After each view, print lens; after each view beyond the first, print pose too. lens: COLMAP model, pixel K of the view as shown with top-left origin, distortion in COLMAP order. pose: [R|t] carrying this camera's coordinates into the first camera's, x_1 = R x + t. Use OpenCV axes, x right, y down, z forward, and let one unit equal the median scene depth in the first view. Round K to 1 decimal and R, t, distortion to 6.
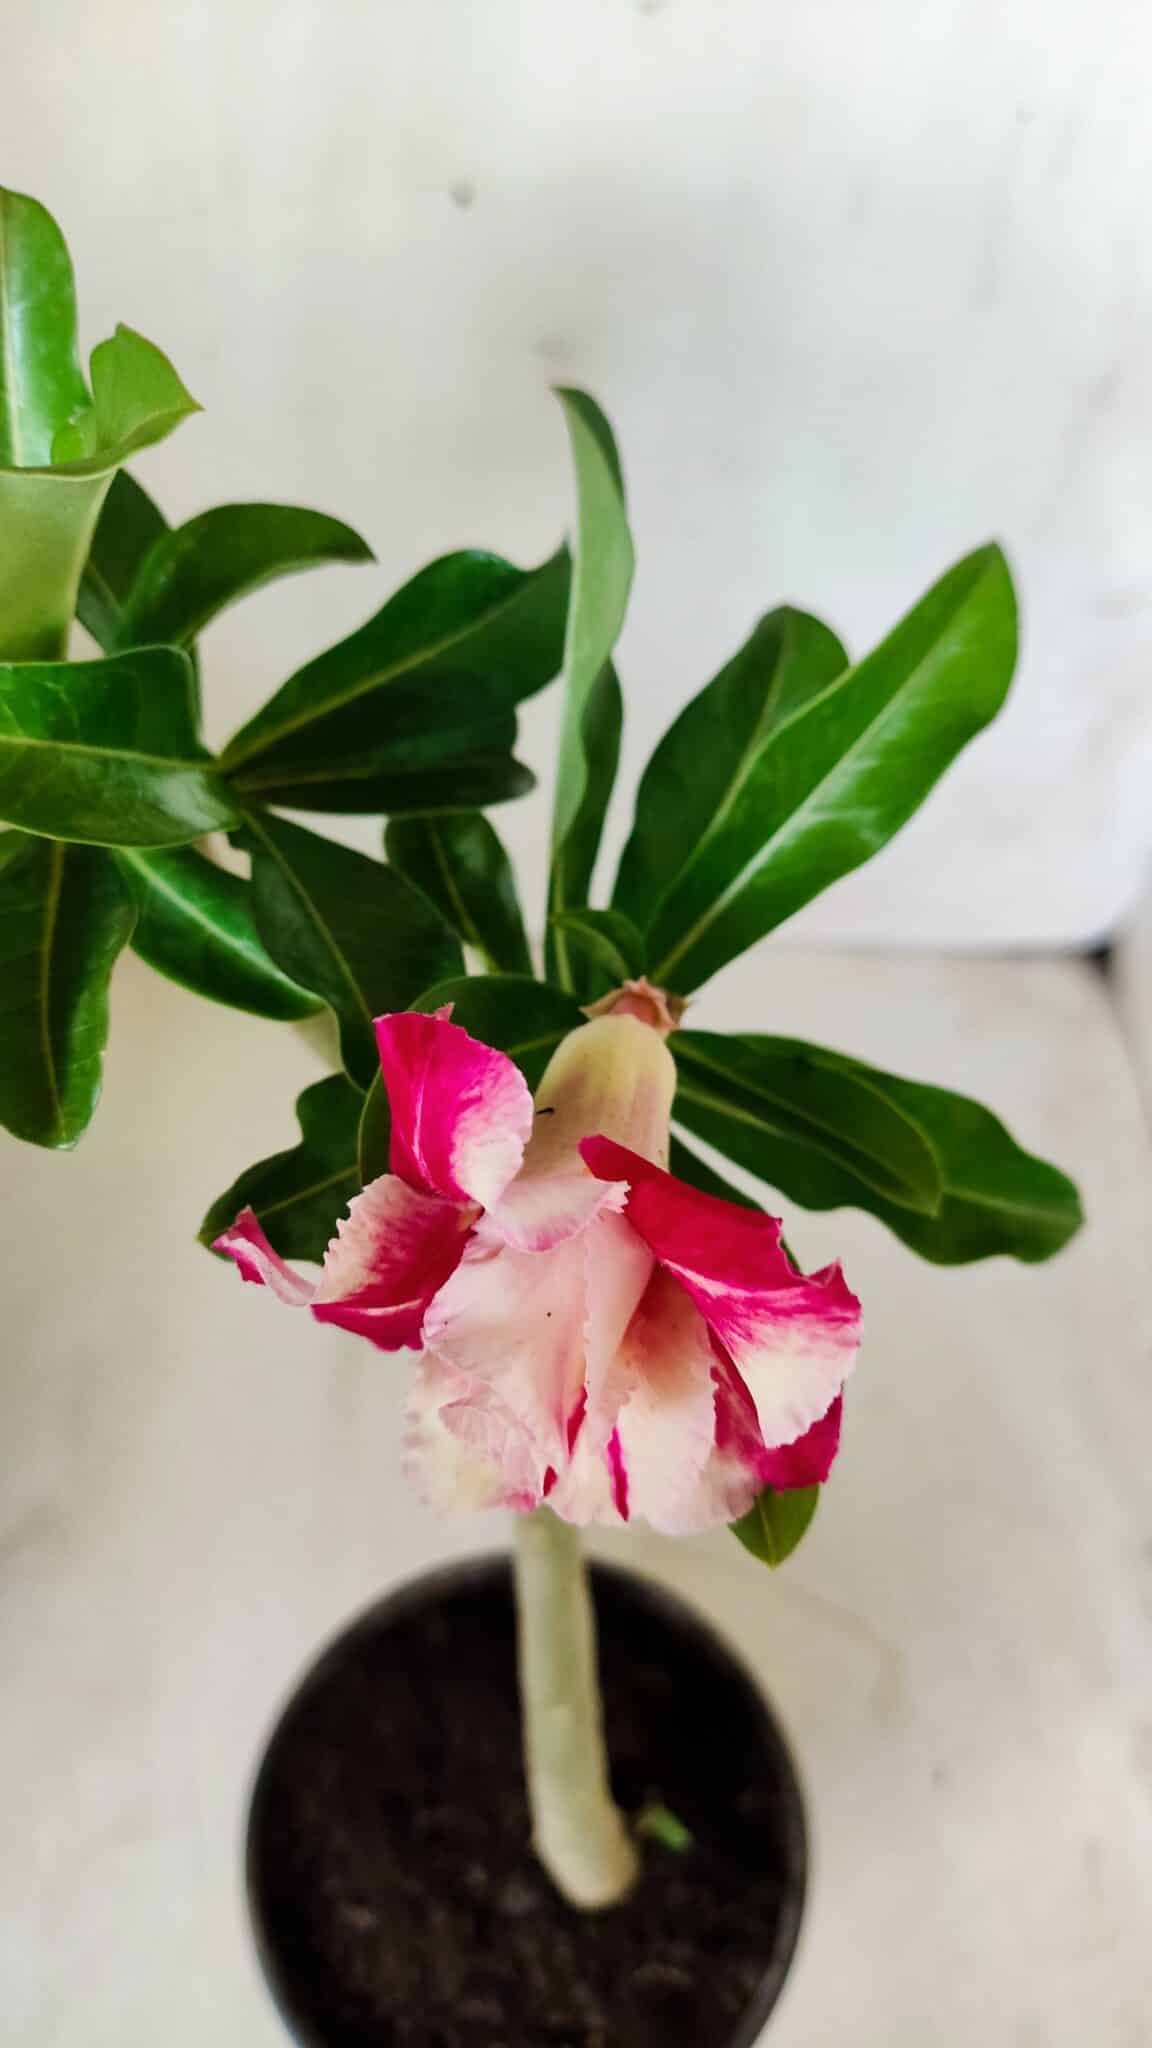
lens RADIAL K [[1535.4, 0, 574.8], [0, 1535.4, 934.7], [0, 0, 1]] dist [0.001025, -0.003055]
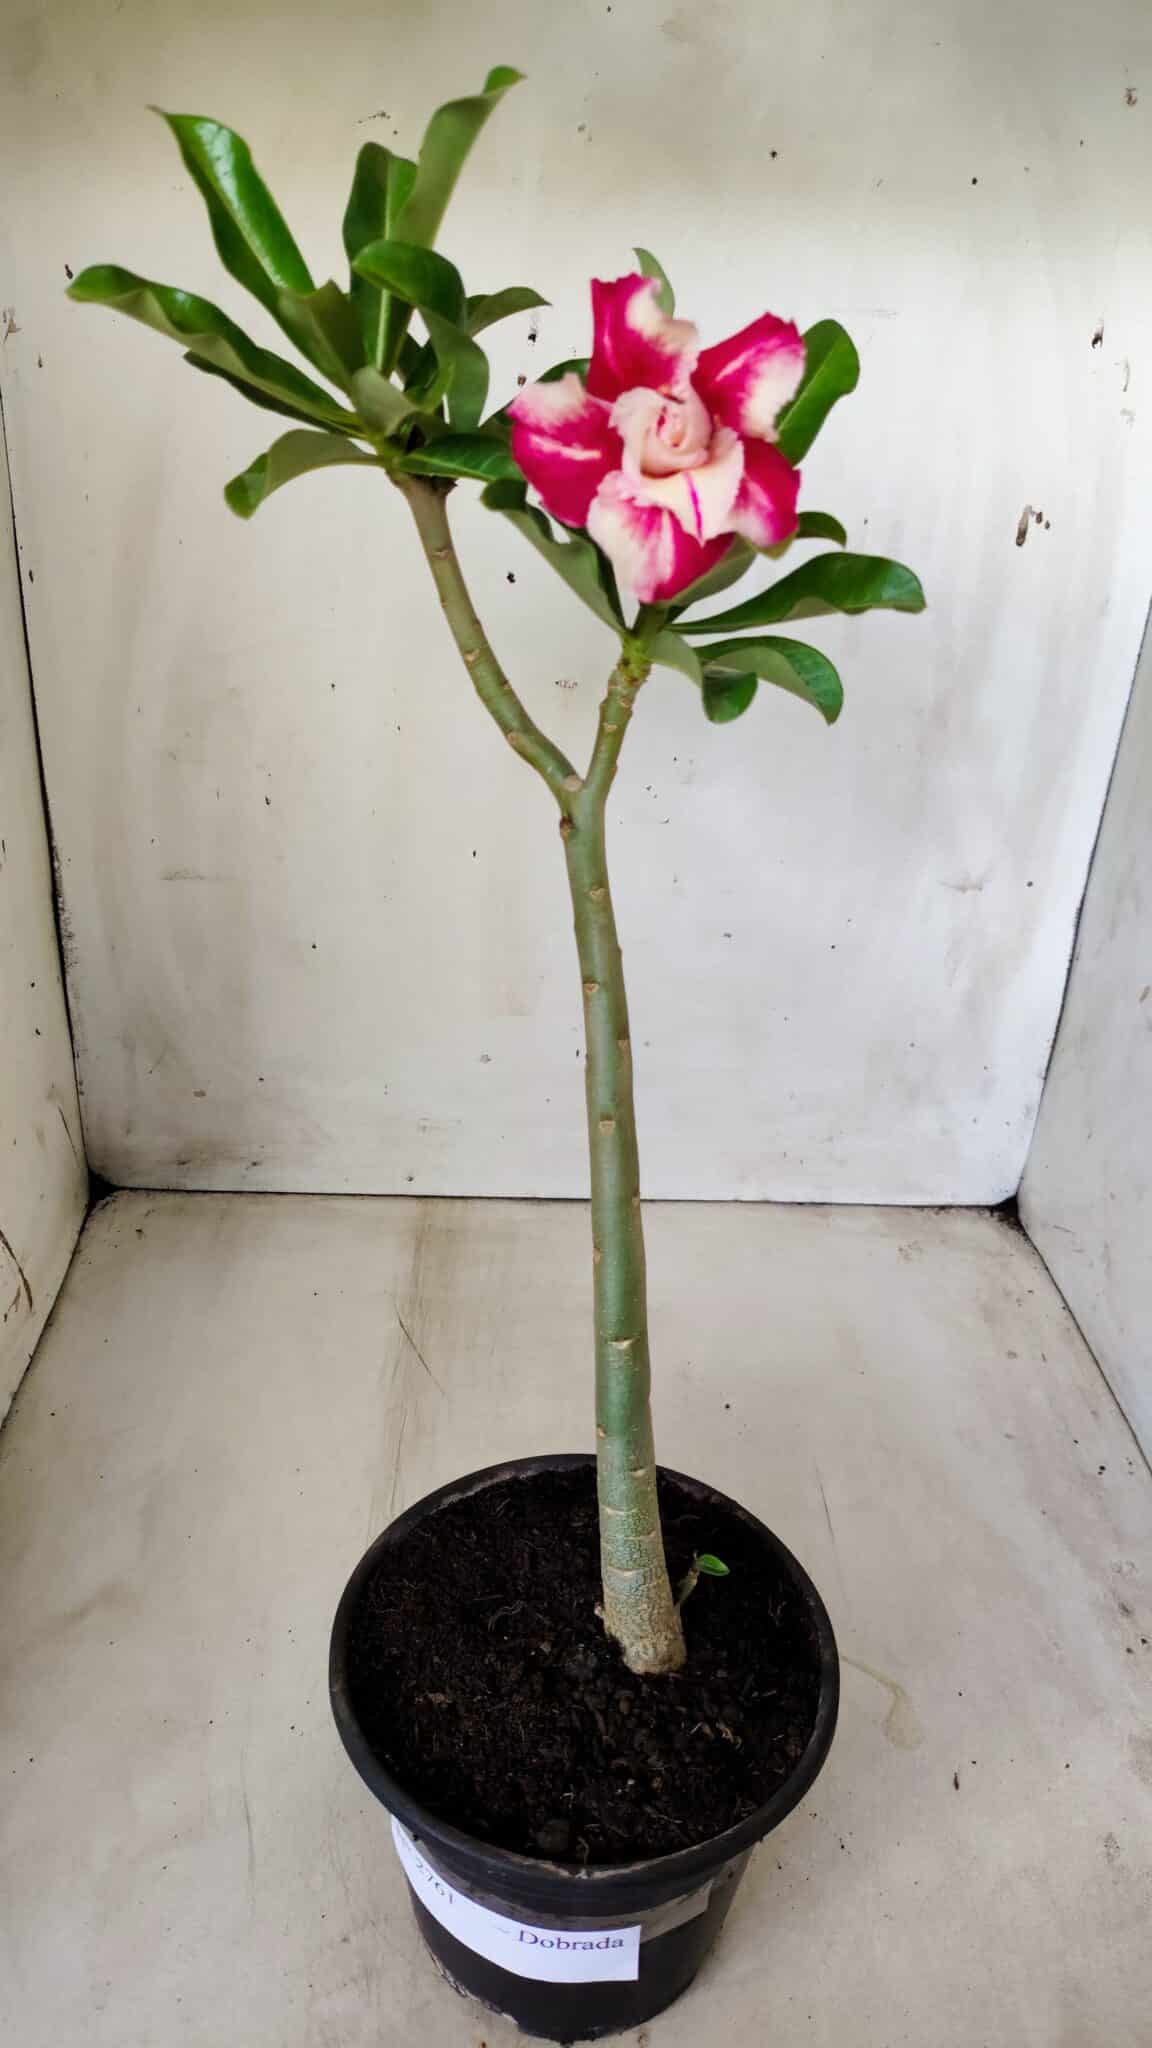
lens RADIAL K [[1475.9, 0, 576.0], [0, 1475.9, 1024.0], [0, 0, 1]] dist [0.005211, 0.001206]
pose [[0.999317, -0.005708, 0.036517, -0.164826], [0.020739, 0.904401, -0.426179, 1.405756], [-0.030593, 0.426645, 0.903902, -0.390768]]
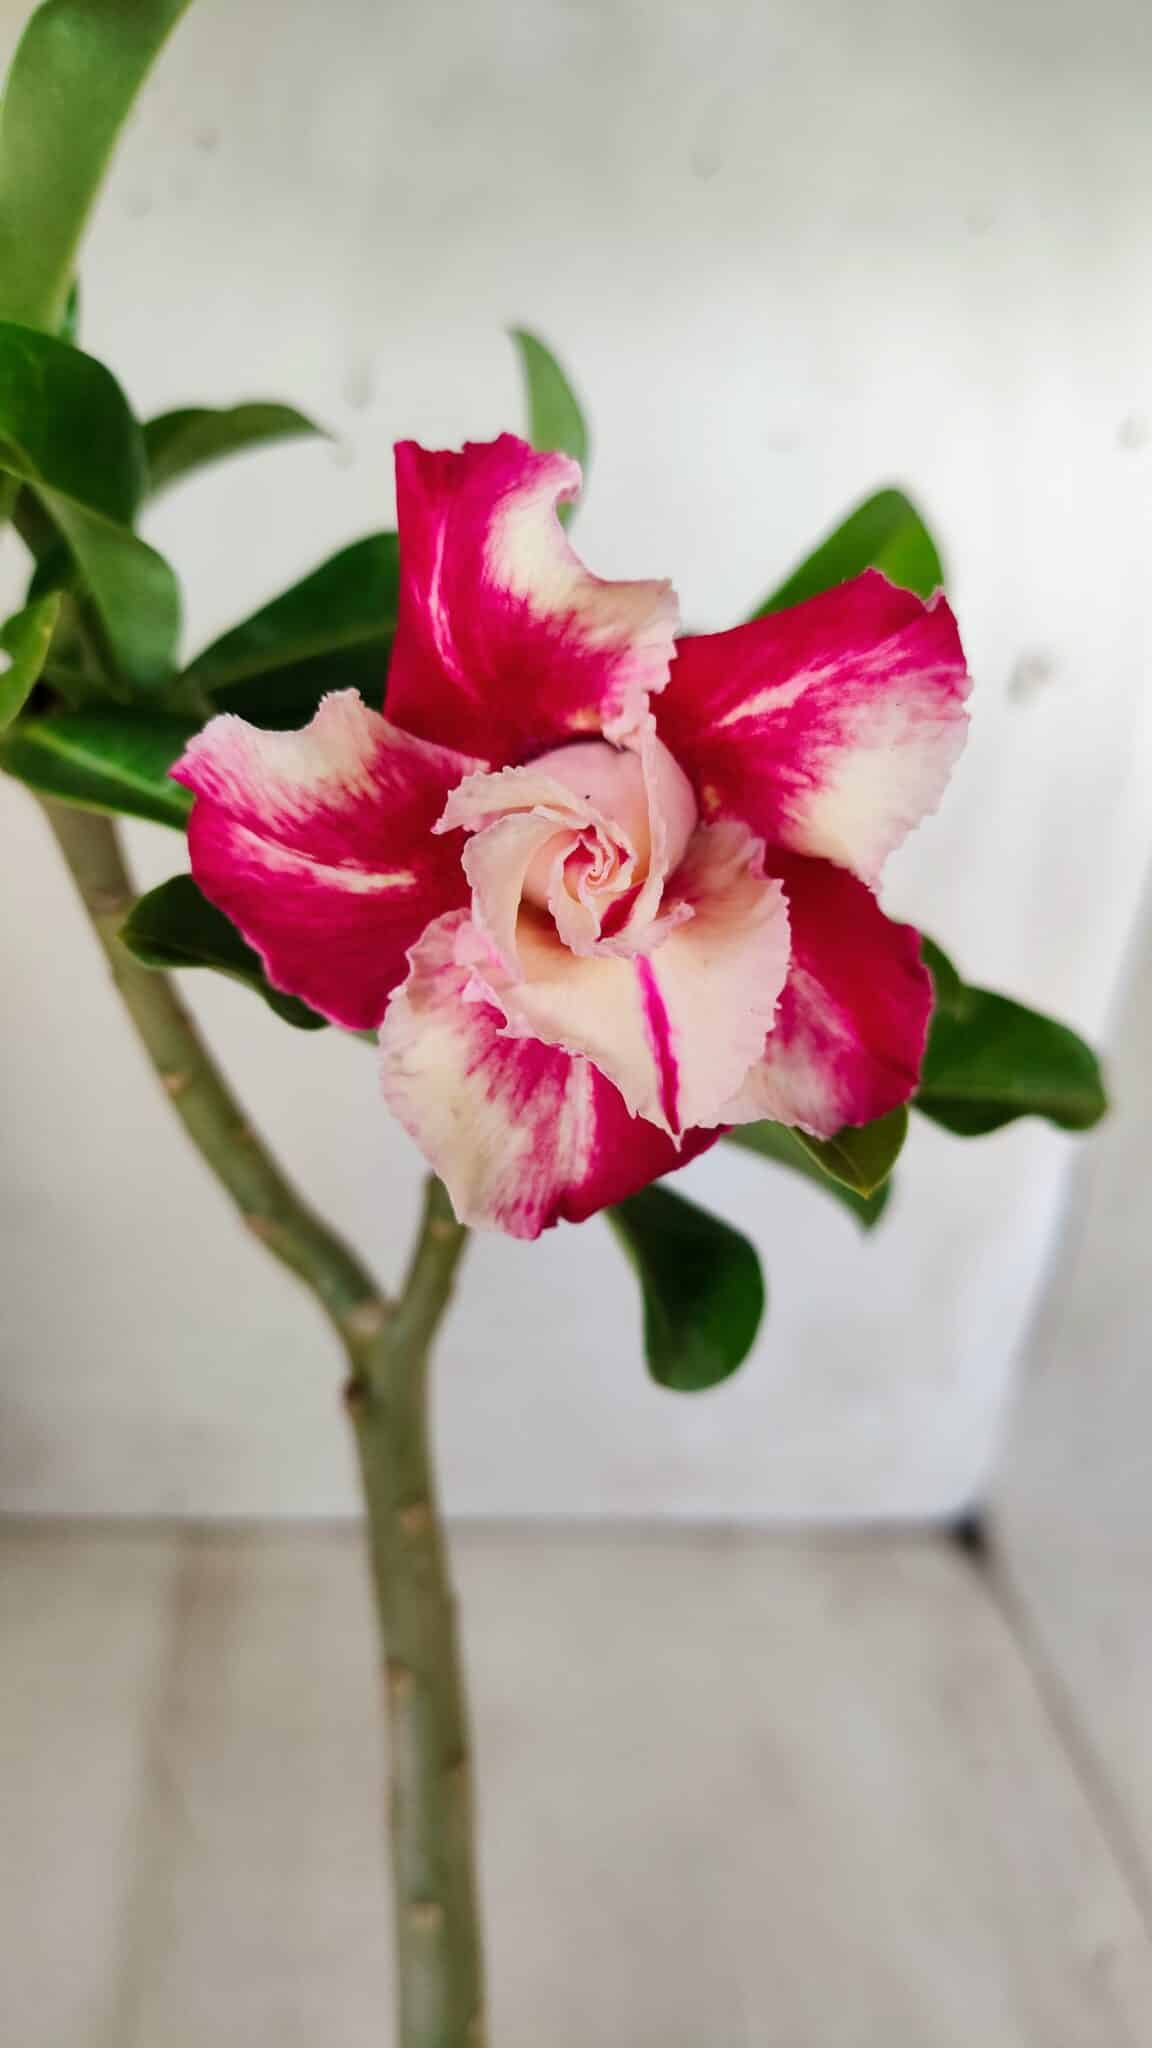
lens RADIAL K [[1522.8, 0, 576.0], [0, 1522.8, 1024.0], [0, 0, 1]] dist [0.011435, -0.087731]
pose [[0.991079, 0.013252, 0.132618, -0.094514], [0.045822, 0.900507, -0.432421, 0.515878], [-0.125154, 0.434640, 0.891866, 0.227332]]
